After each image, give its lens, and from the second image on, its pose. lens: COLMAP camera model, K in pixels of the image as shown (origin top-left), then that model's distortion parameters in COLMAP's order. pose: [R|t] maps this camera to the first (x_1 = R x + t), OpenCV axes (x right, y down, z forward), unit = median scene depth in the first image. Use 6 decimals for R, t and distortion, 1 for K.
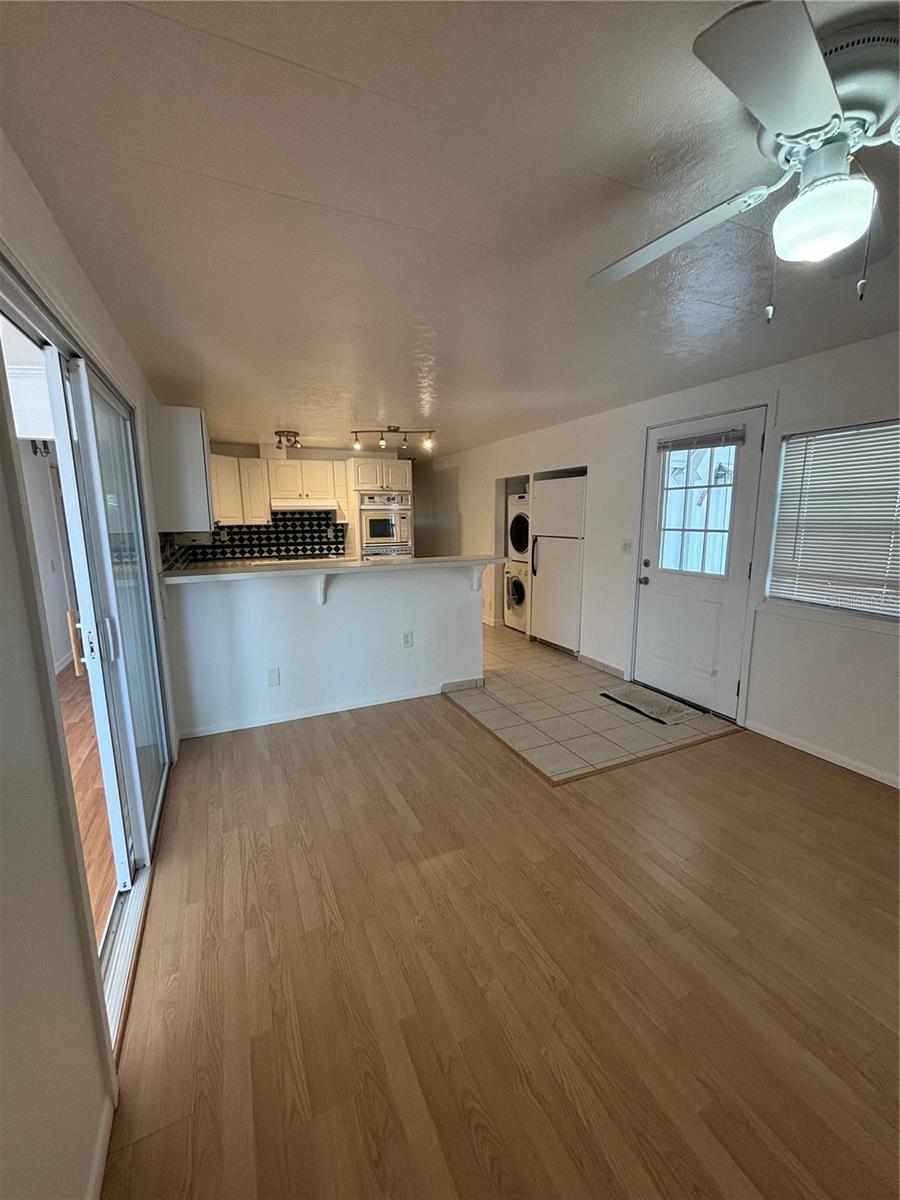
lens RADIAL K [[485.8, 0, 453.2], [0, 485.8, 599.9], [0, 0, 1]] dist [-0.002397, -0.000105]
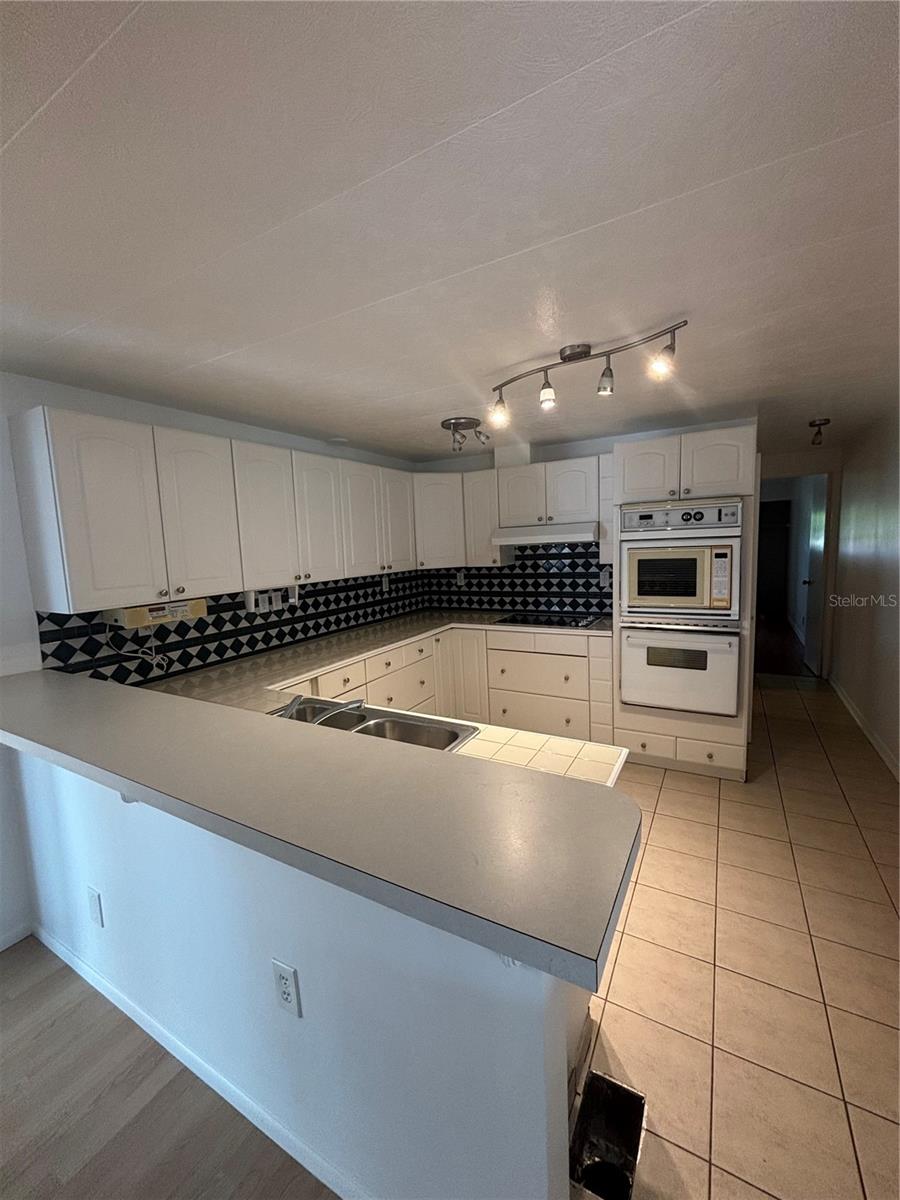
lens RADIAL K [[485.8, 0, 448.8], [0, 485.8, 601.2], [0, 0, 1]] dist [-0.002397, -0.000105]
pose [[0.578382, 0.083429, -0.811489, 0.133256], [-0.102368, 0.994316, 0.029264, -0.123506], [0.809318, 0.066145, 0.583635, 0.576904]]
